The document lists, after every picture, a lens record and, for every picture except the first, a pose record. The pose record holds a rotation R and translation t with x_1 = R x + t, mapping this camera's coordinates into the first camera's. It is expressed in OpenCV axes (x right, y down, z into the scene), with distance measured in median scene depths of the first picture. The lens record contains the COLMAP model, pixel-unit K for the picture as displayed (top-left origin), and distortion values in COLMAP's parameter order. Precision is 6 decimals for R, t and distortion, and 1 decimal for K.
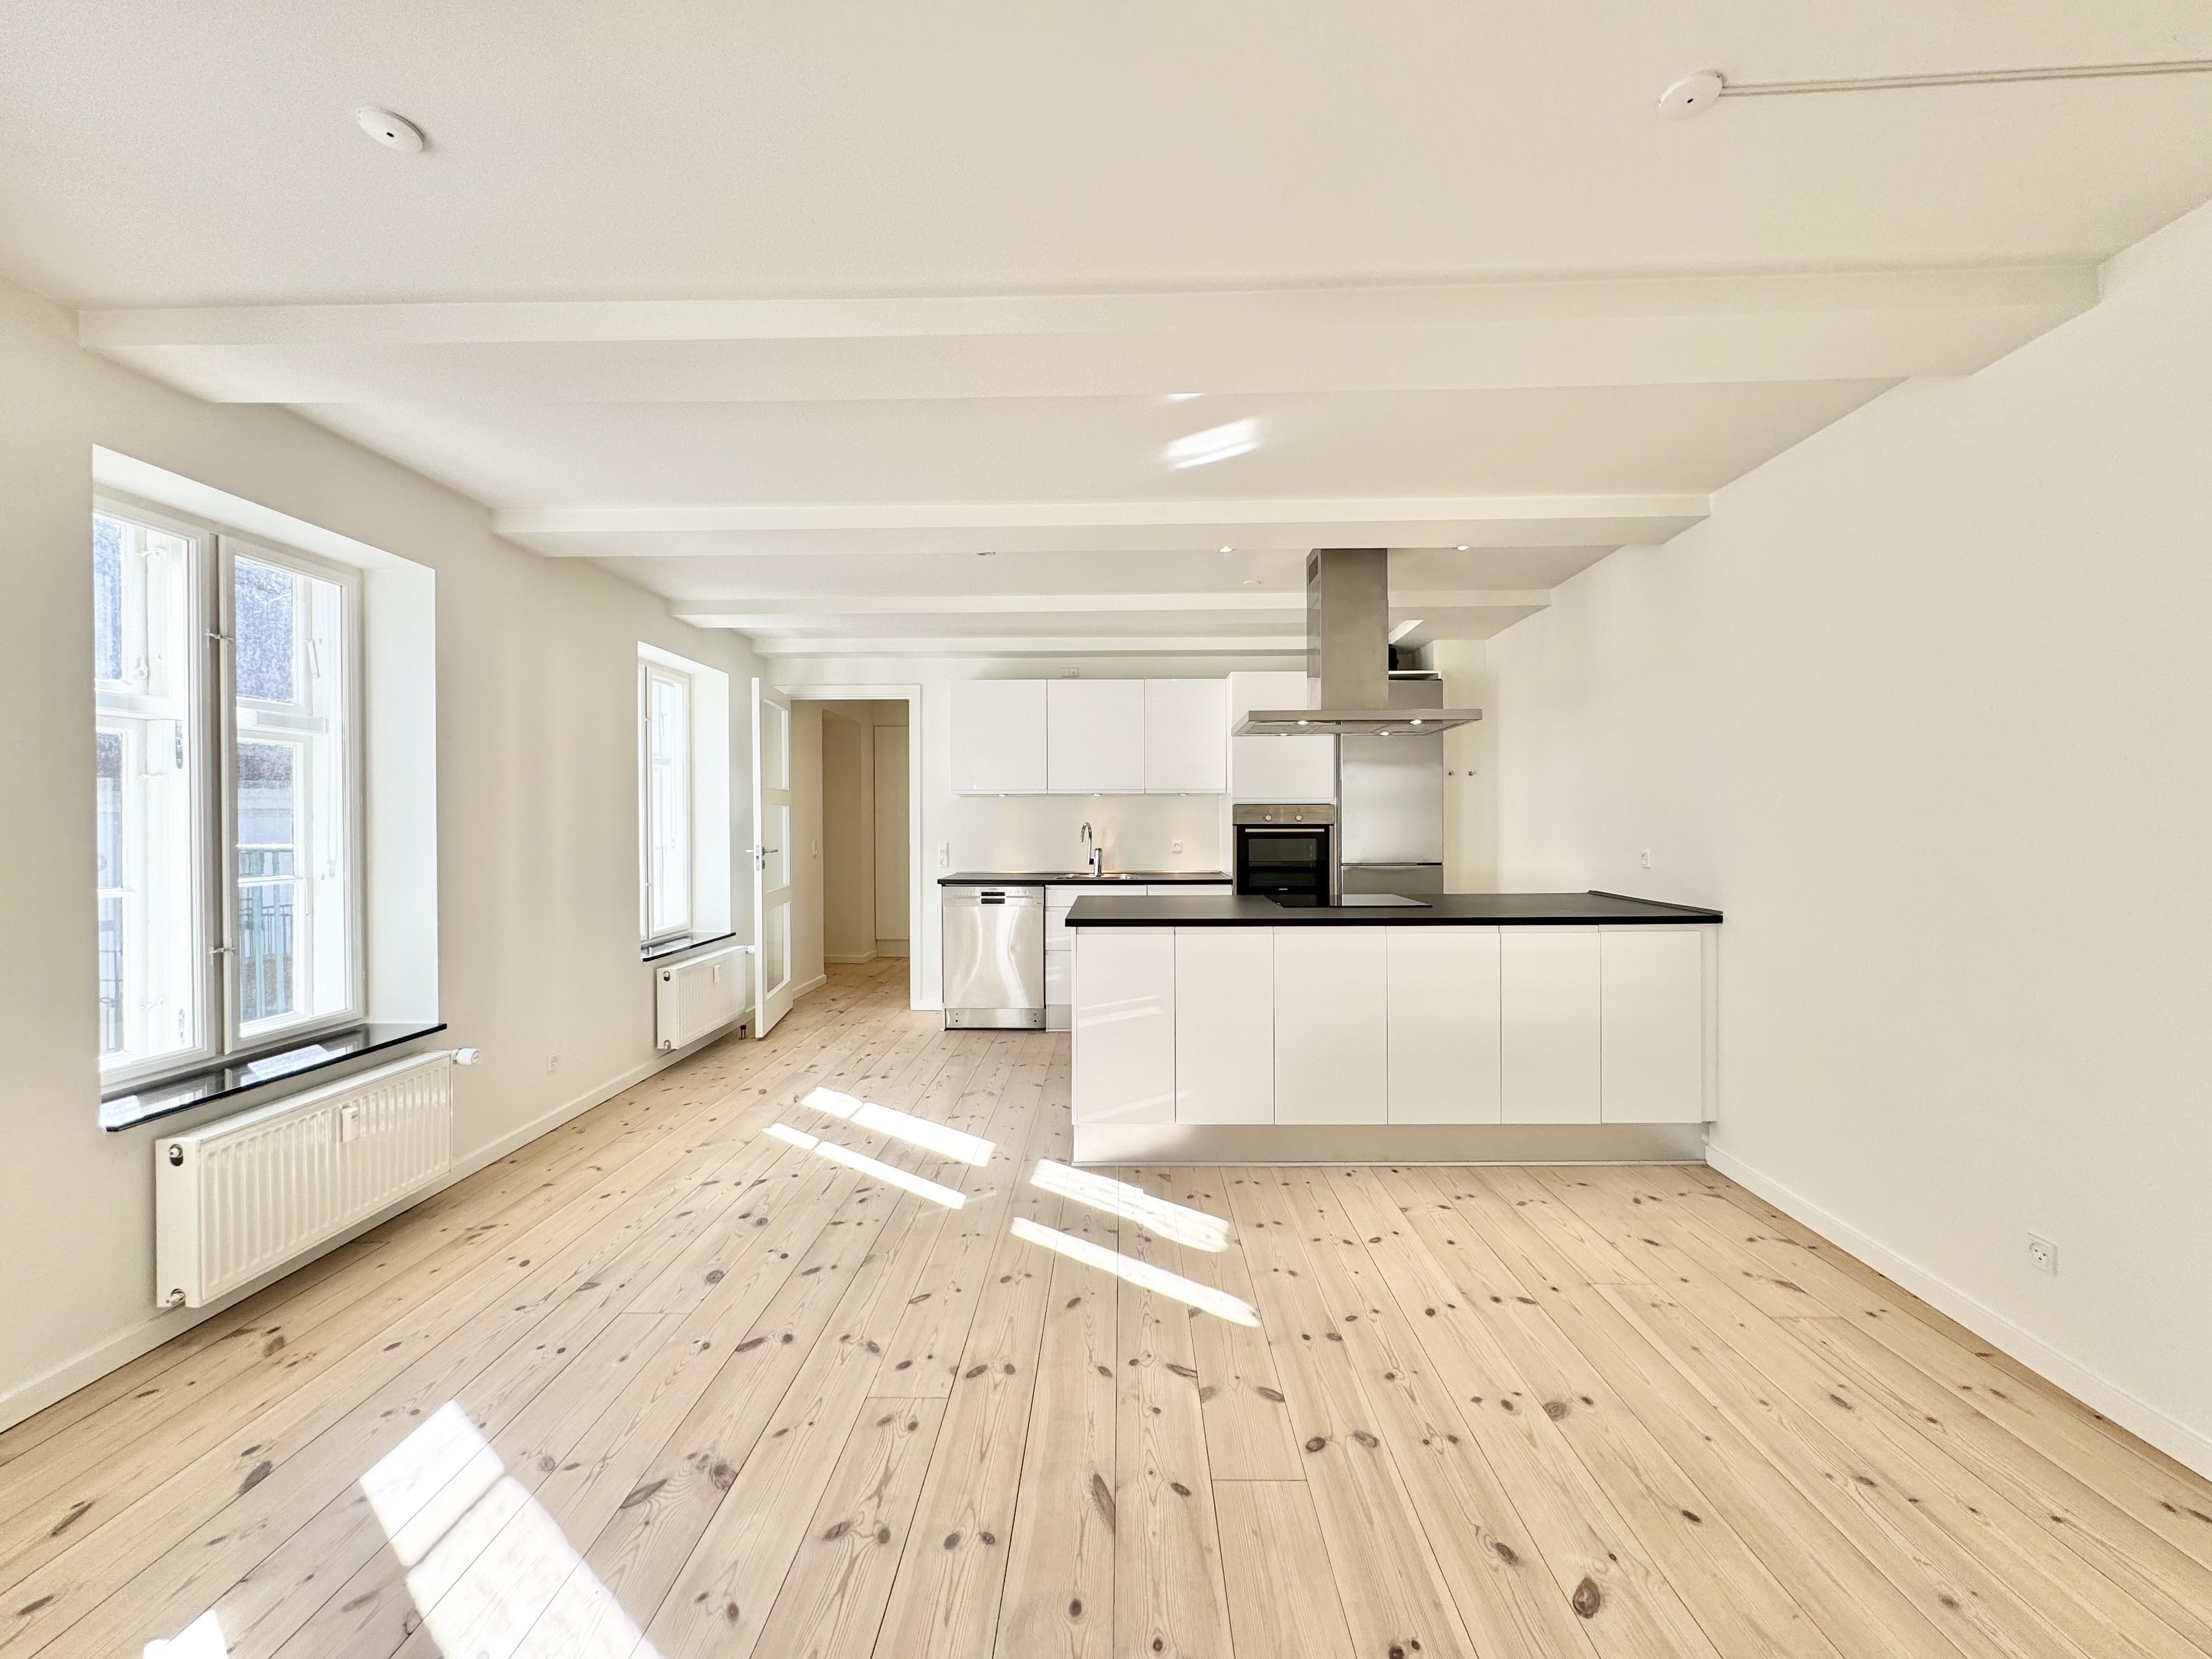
lens RADIAL K [[878.7, 0, 1110.2], [0, 878.7, 823.3], [0, 0, 1]] dist [-0.006218, 0.002049]
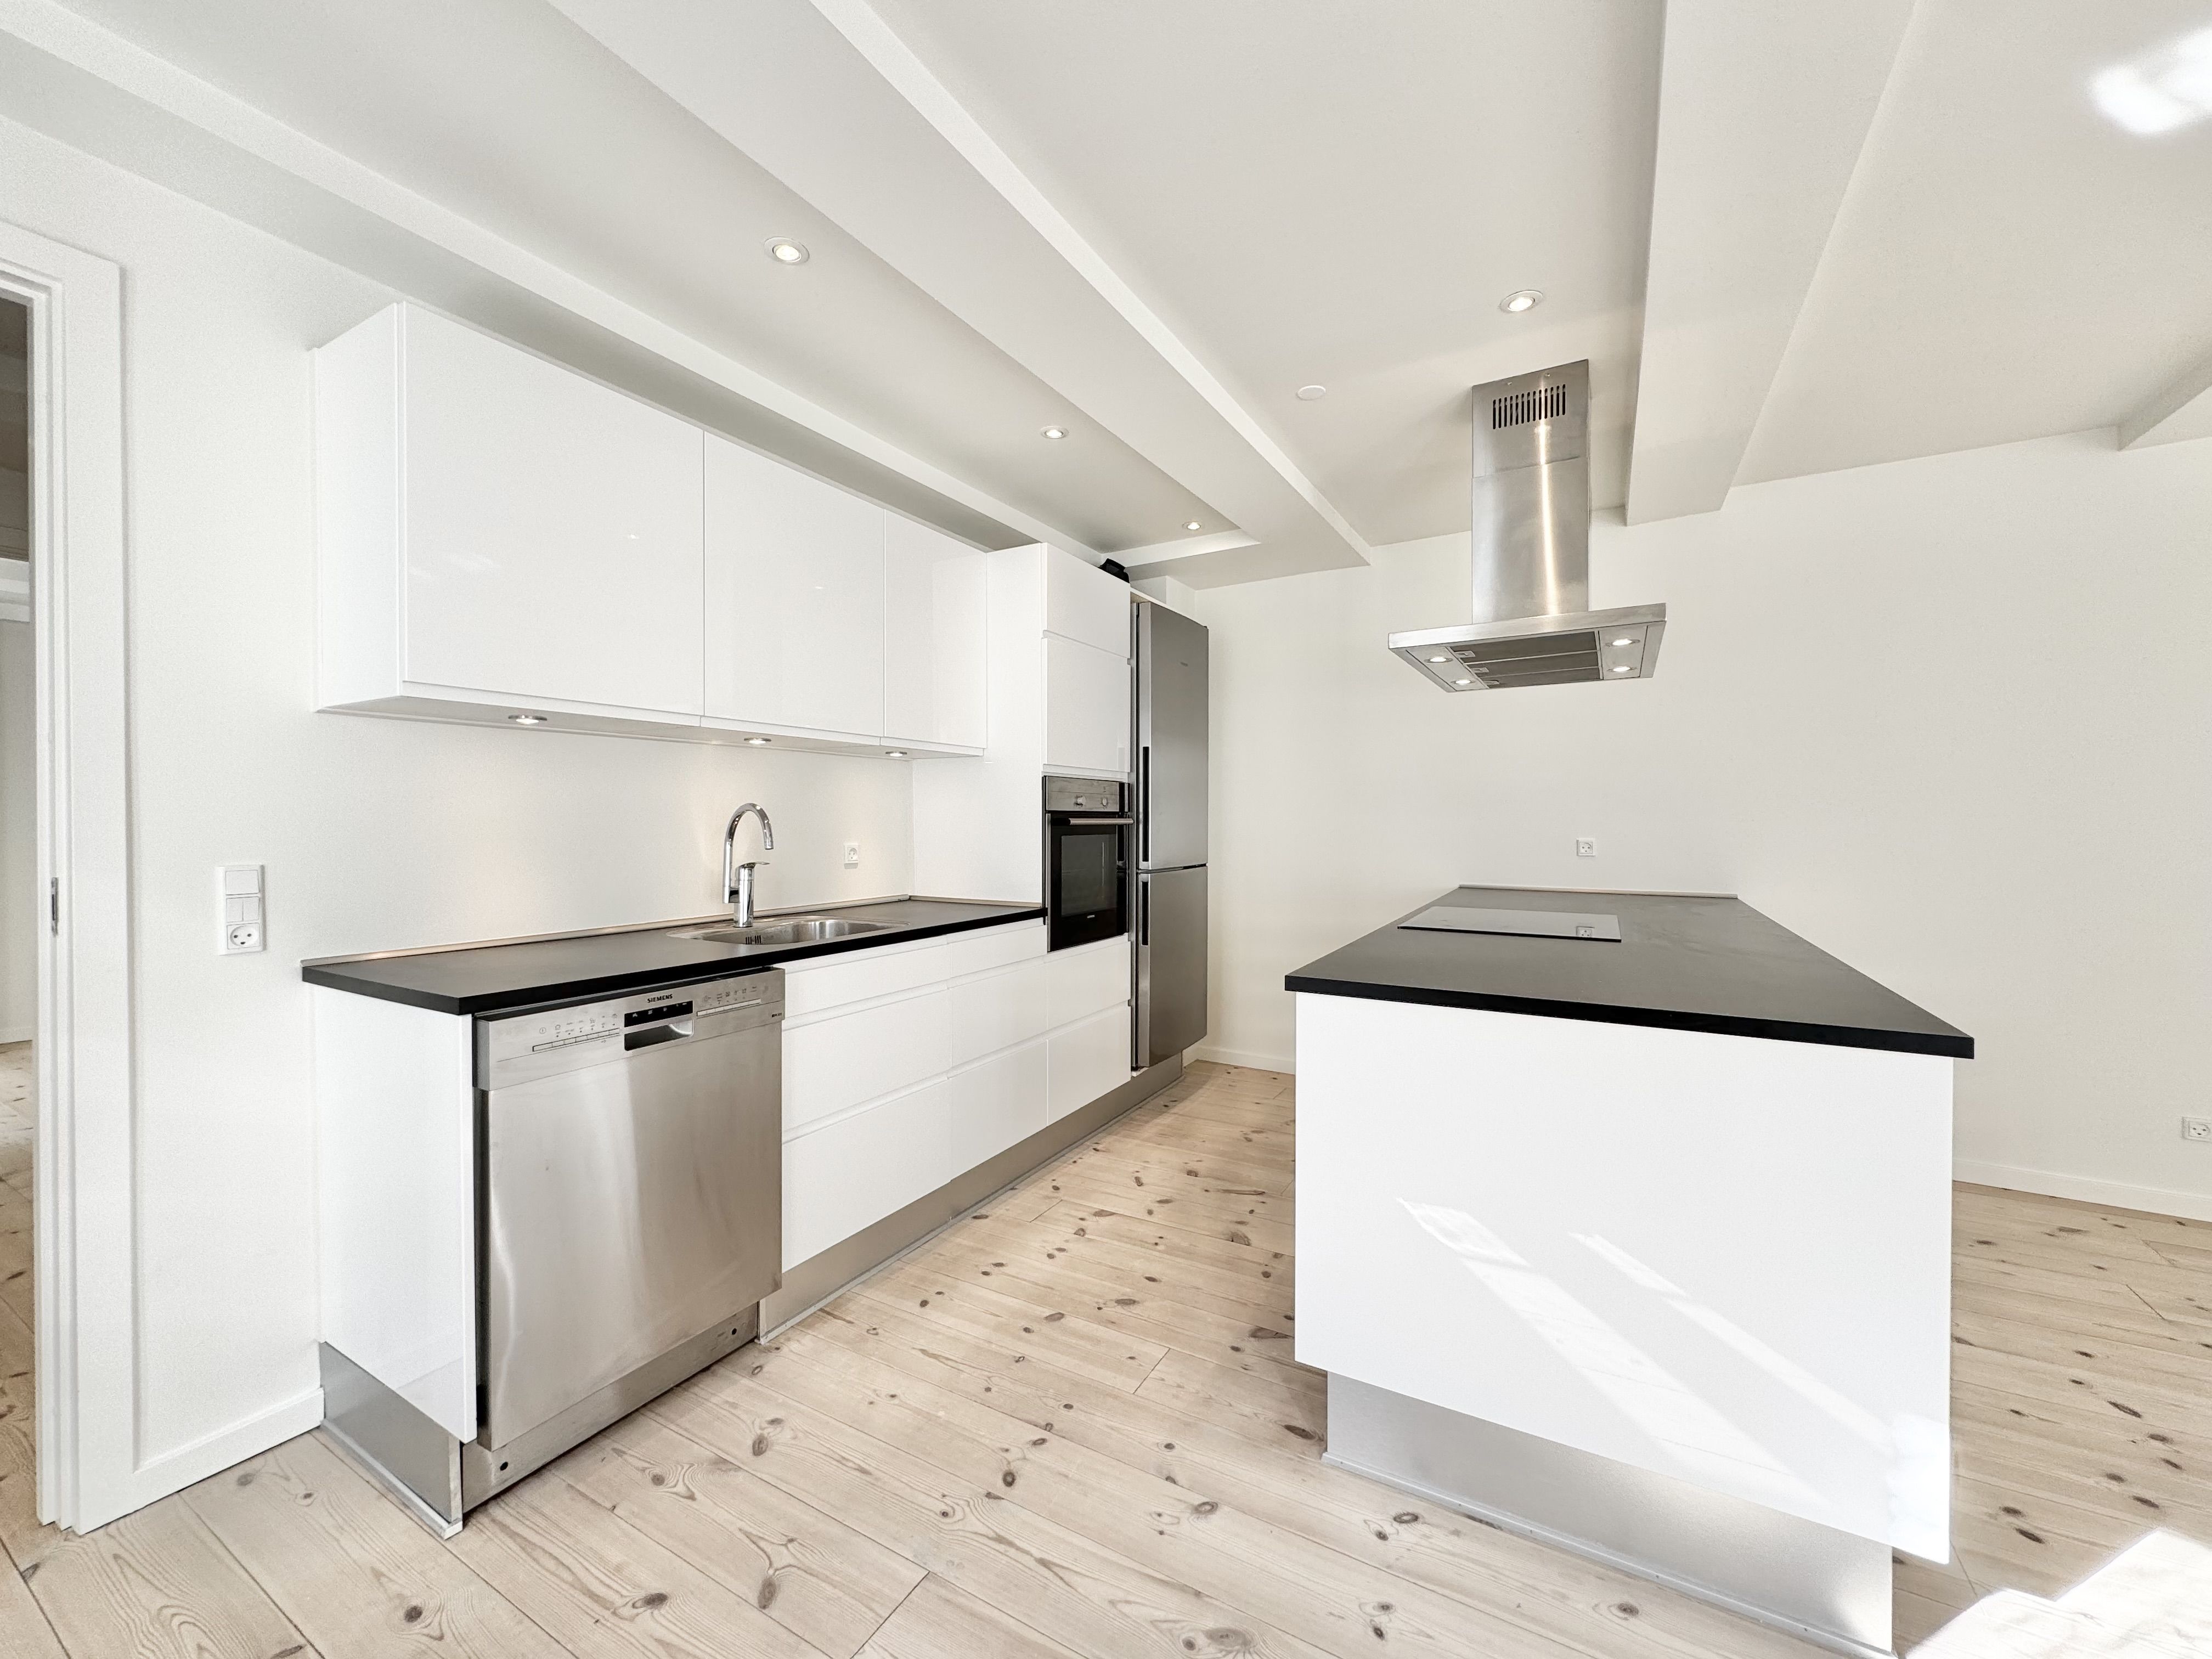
lens RADIAL K [[878.7, 0, 1105.4], [0, 878.7, 823.6], [0, 0, 1]] dist [-0.006218, 0.002049]
pose [[0.479776, -0.001506, 0.877390, -0.607206], [0.001378, 0.999999, 0.000963, 0.015978], [-0.877390, 0.000747, 0.479777, 1.232876]]
